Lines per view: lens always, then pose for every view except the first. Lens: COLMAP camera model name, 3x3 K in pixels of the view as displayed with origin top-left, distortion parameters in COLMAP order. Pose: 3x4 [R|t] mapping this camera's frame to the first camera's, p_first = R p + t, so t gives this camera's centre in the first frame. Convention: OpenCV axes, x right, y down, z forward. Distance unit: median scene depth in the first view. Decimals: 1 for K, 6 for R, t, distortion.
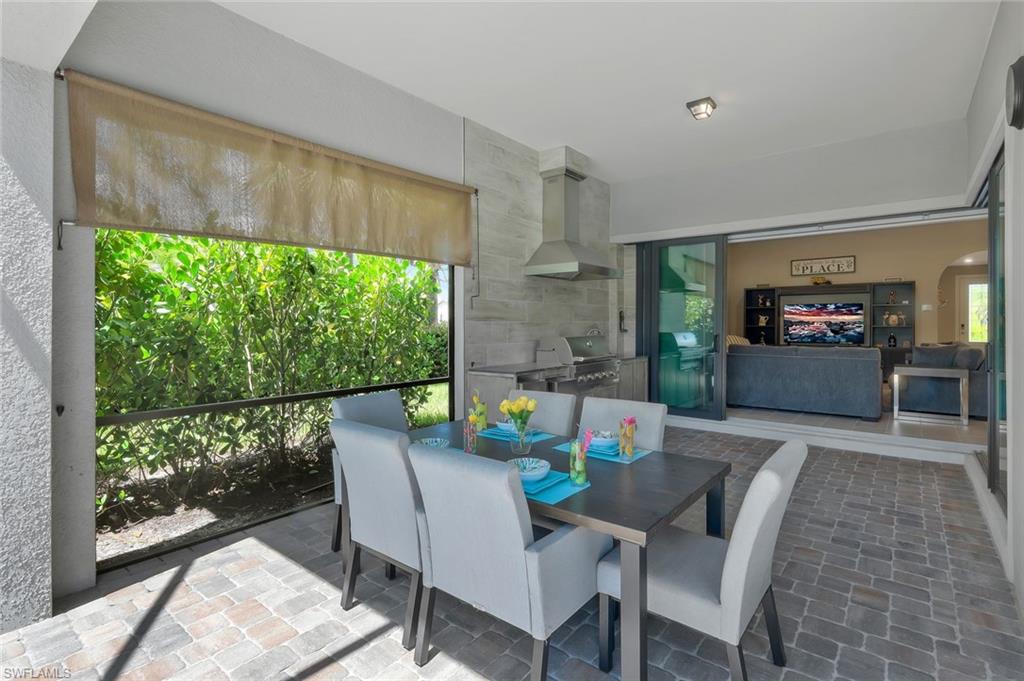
lens RADIAL K [[491.6, 0, 512.0], [0, 491.6, 340.5], [0, 0, 1]] dist [-0.003639, -0.000259]
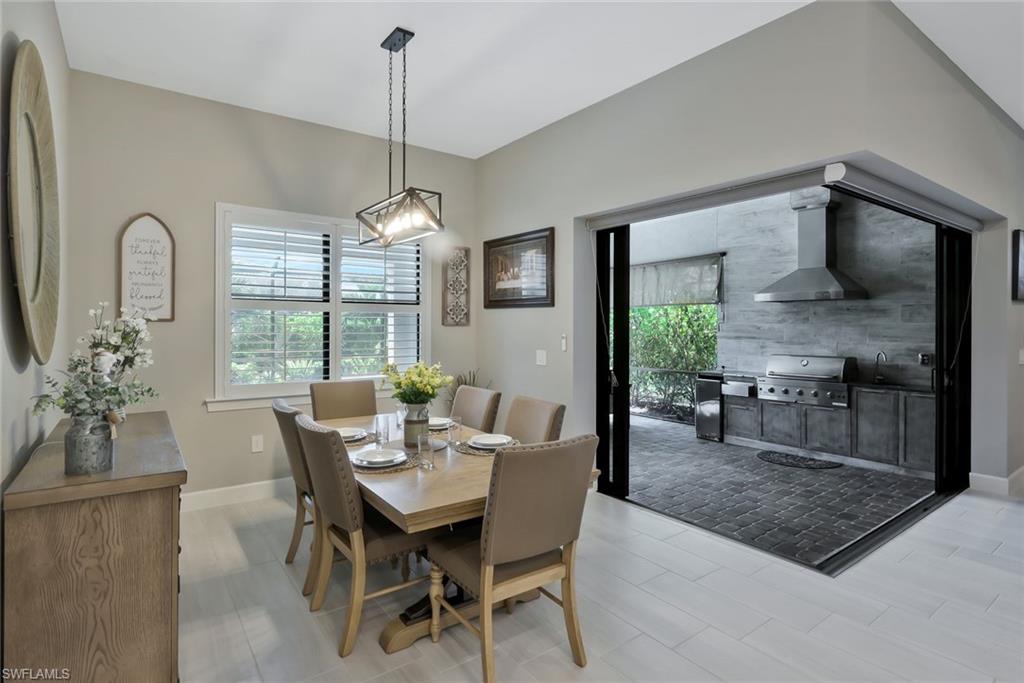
lens RADIAL K [[524.3, 0, 512.0], [0, 524.3, 341.5], [0, 0, 1]] dist [-0.000626, -0.000063]
pose [[-0.261776, 0.033787, -0.964537, 1.436278], [-0.033072, 0.998486, 0.043952, -0.071185], [0.964562, 0.043404, -0.260262, 0.691667]]
